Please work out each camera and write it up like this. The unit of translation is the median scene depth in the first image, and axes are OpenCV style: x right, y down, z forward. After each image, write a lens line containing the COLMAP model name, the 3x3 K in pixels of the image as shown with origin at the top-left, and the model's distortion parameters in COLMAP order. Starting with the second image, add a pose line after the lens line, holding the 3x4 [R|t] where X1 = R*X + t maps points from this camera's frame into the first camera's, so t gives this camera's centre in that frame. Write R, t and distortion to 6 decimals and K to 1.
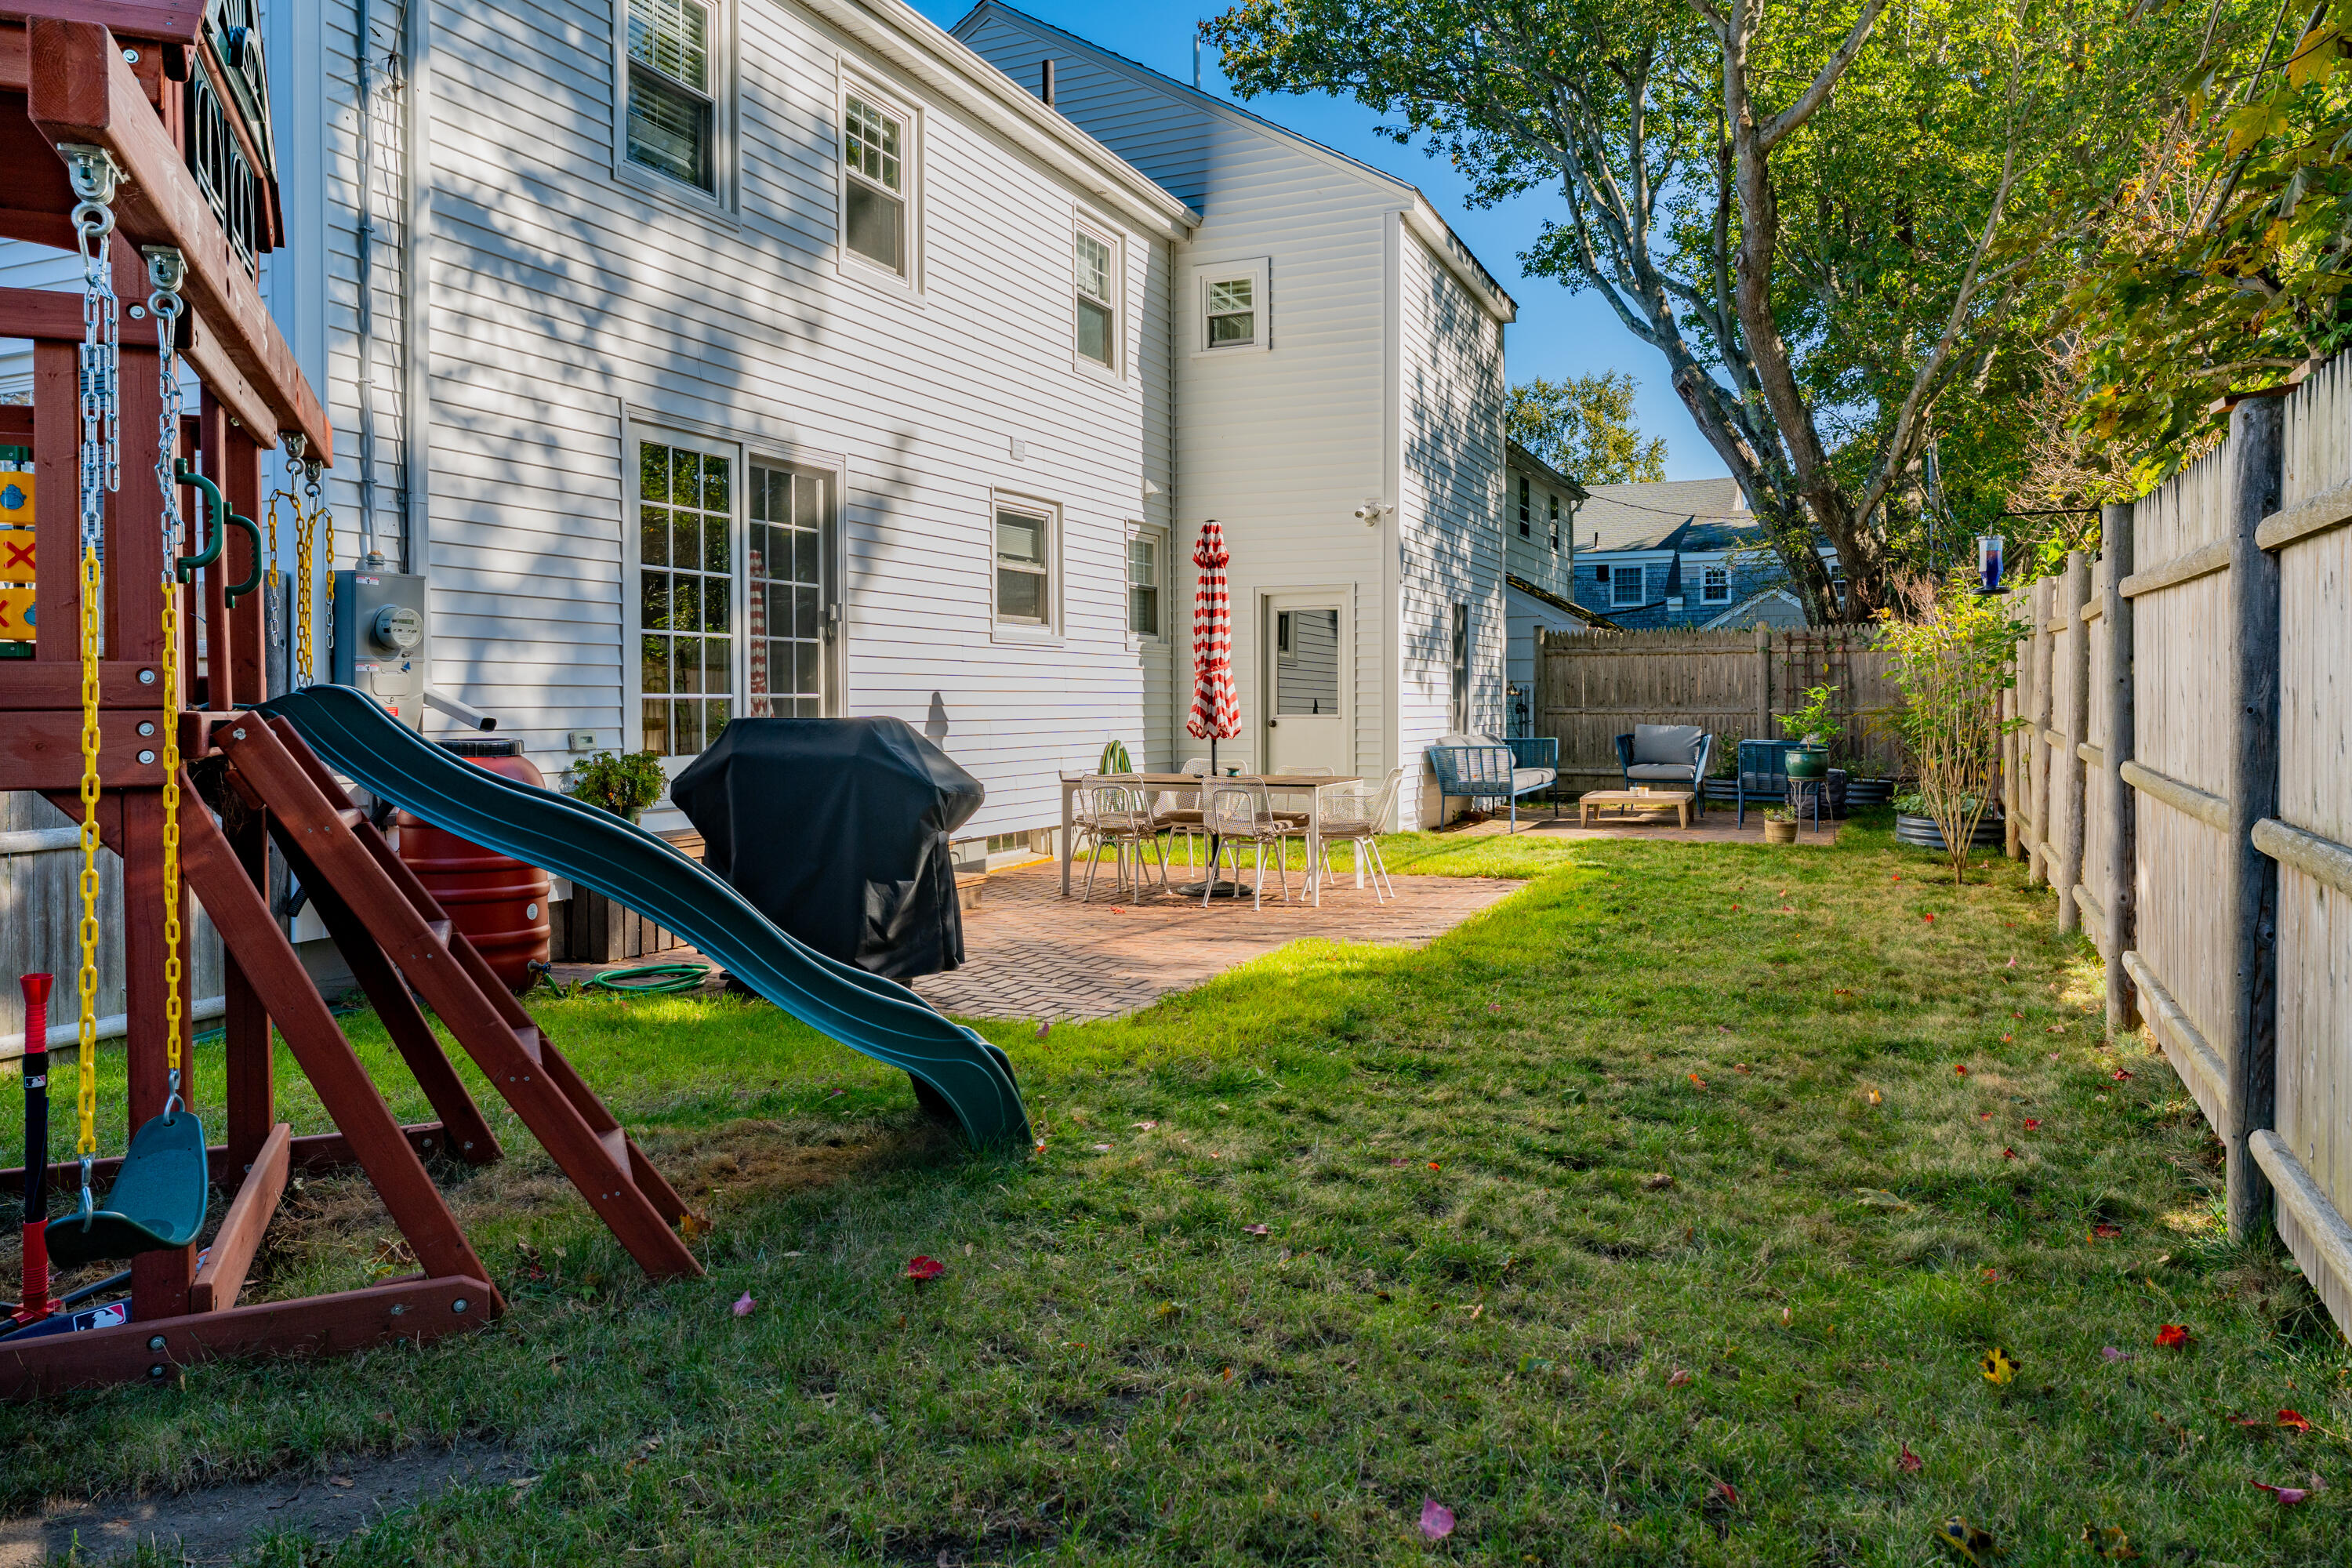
lens RADIAL K [[1588.5, 0, 1183.8], [0, 1588.5, 695.7], [0, 0, 1]] dist [0.000485, -0.000762]
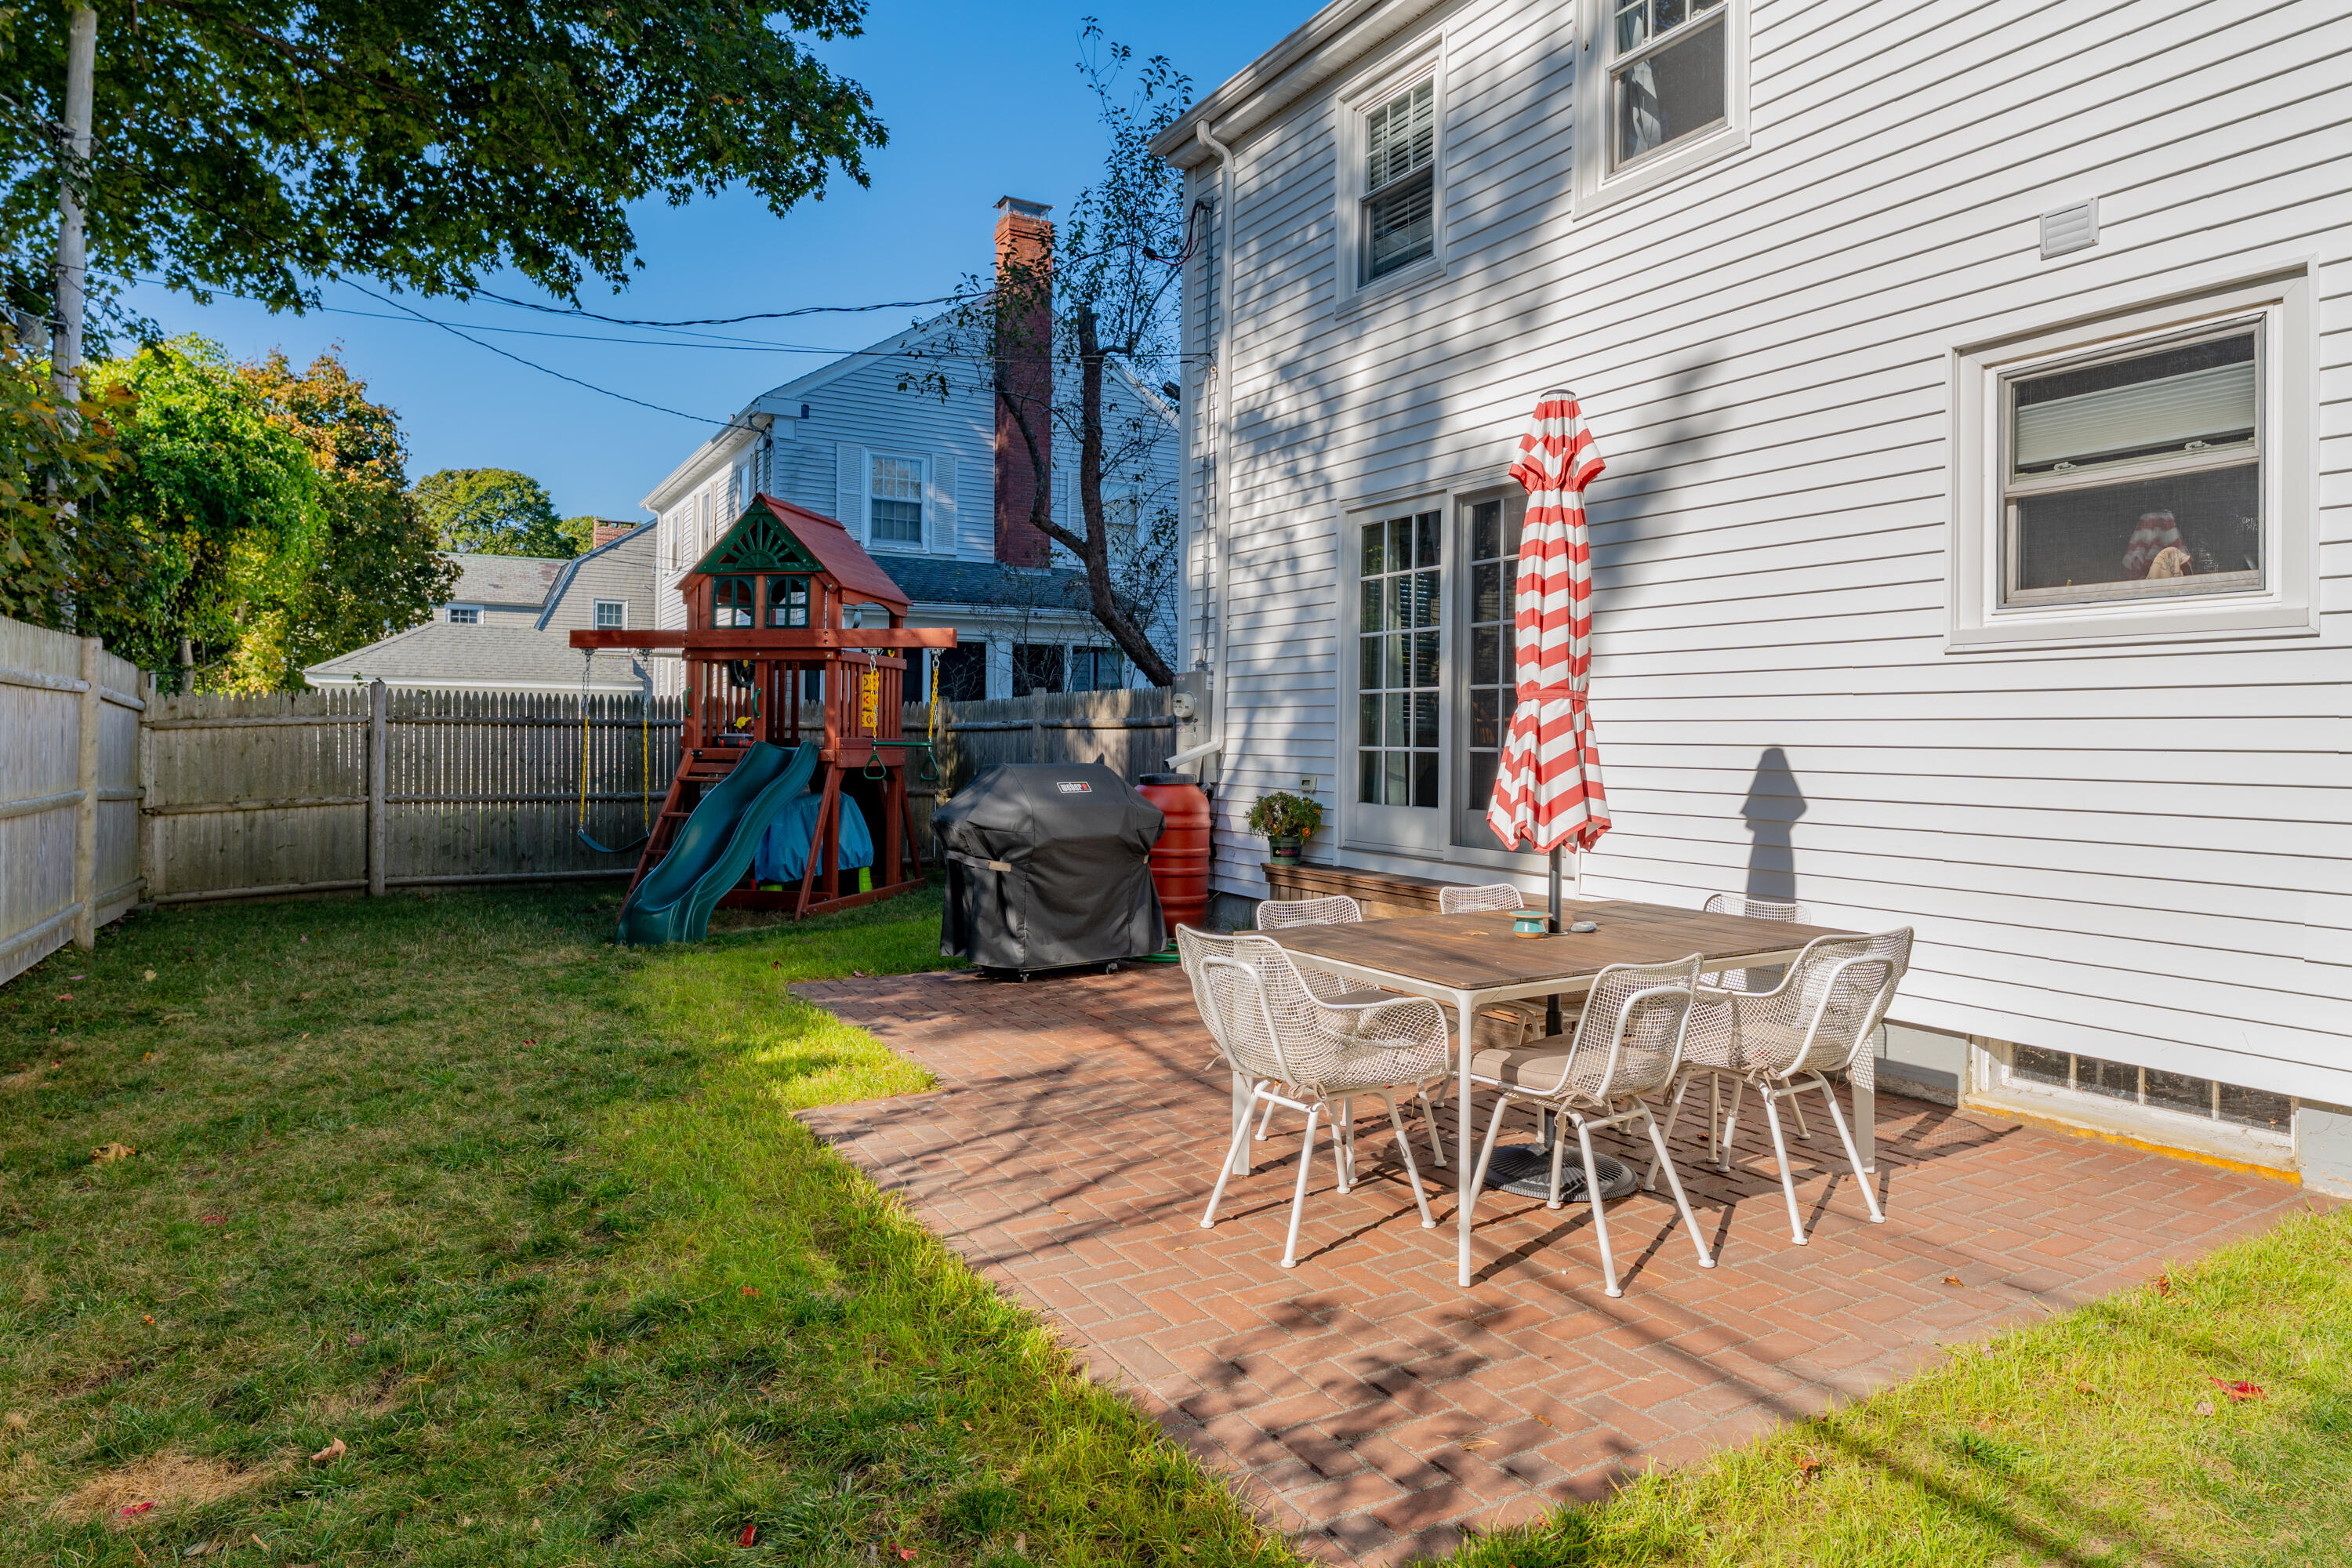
lens RADIAL K [[1356.5, 0, 1172.6], [0, 1356.5, 718.3], [0, 0, 1]] dist [0.002893, -0.000849]
pose [[-0.588101, -0.013532, -0.808675, 0.505989], [-0.004737, 0.999900, -0.013287, -0.007365], [0.808774, -0.003983, -0.588106, 1.398566]]
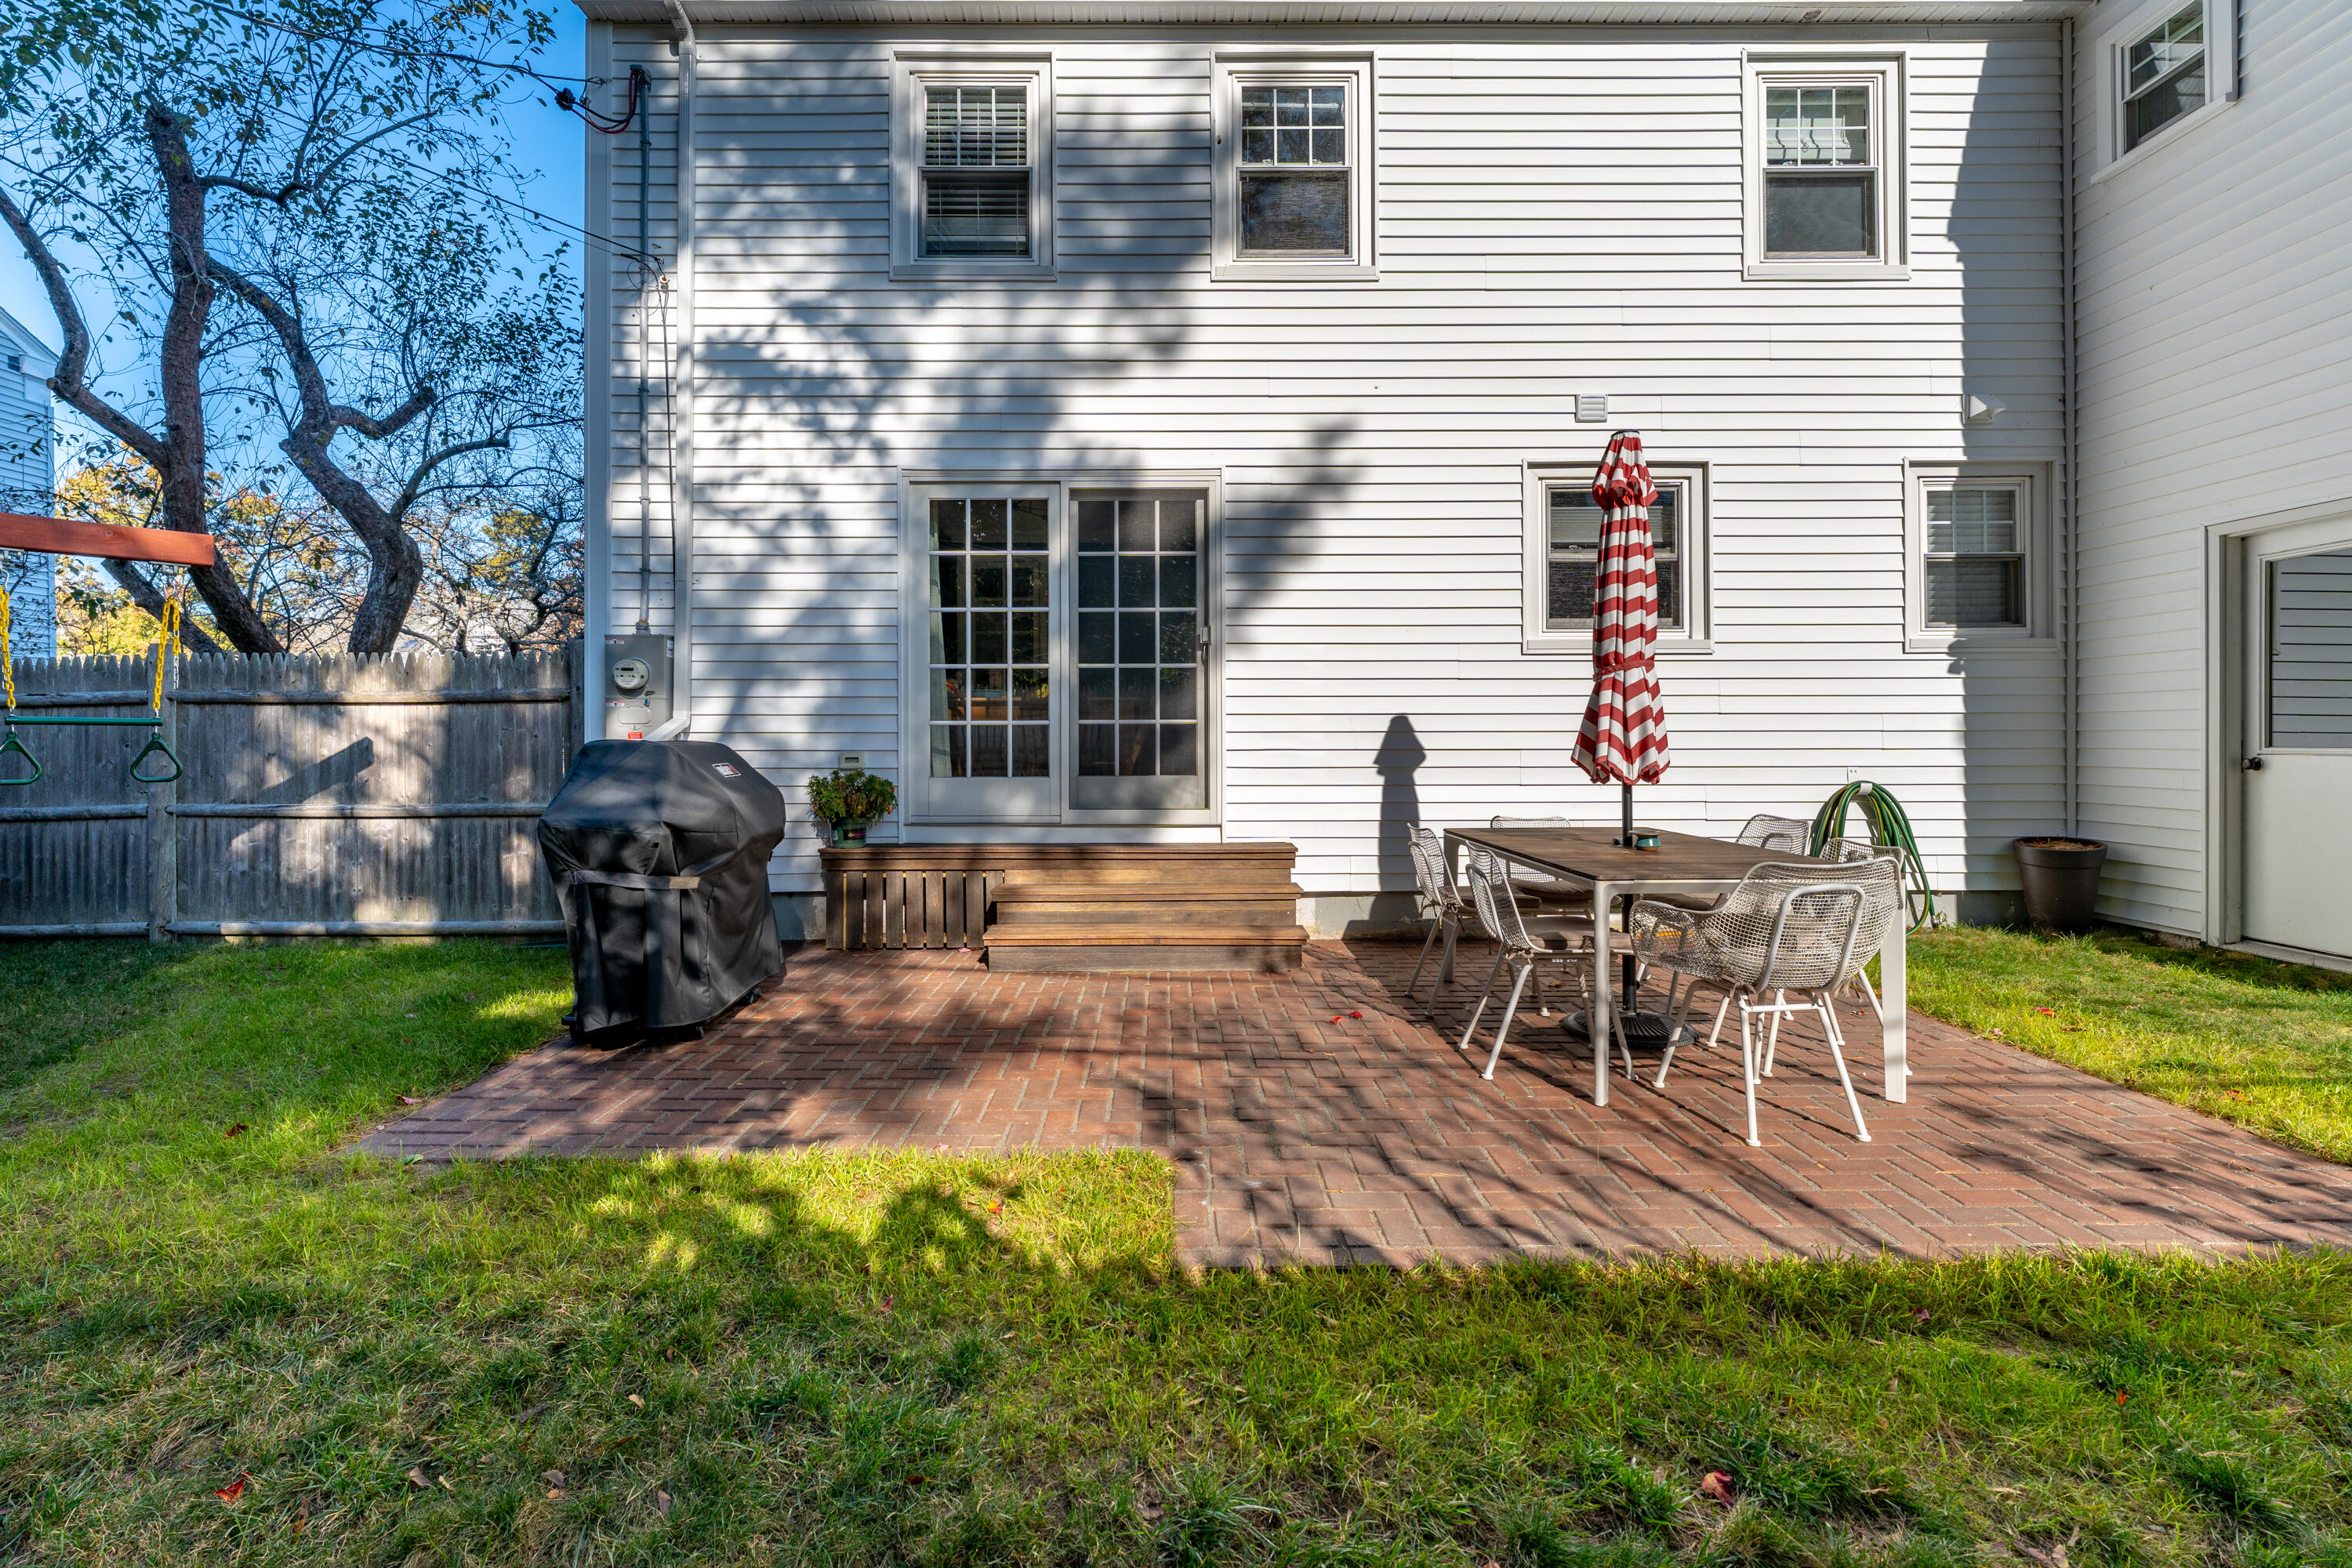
lens RADIAL K [[1019.3, 0, 1178.3], [0, 1019.3, 741.9], [0, 0, 1]] dist [-0.001121, -0.000359]
pose [[0.396037, 0.002416, -0.918232, 0.383894], [0.004082, 0.999982, 0.004391, 0.010943], [0.918226, -0.005487, 0.396020, 0.831855]]
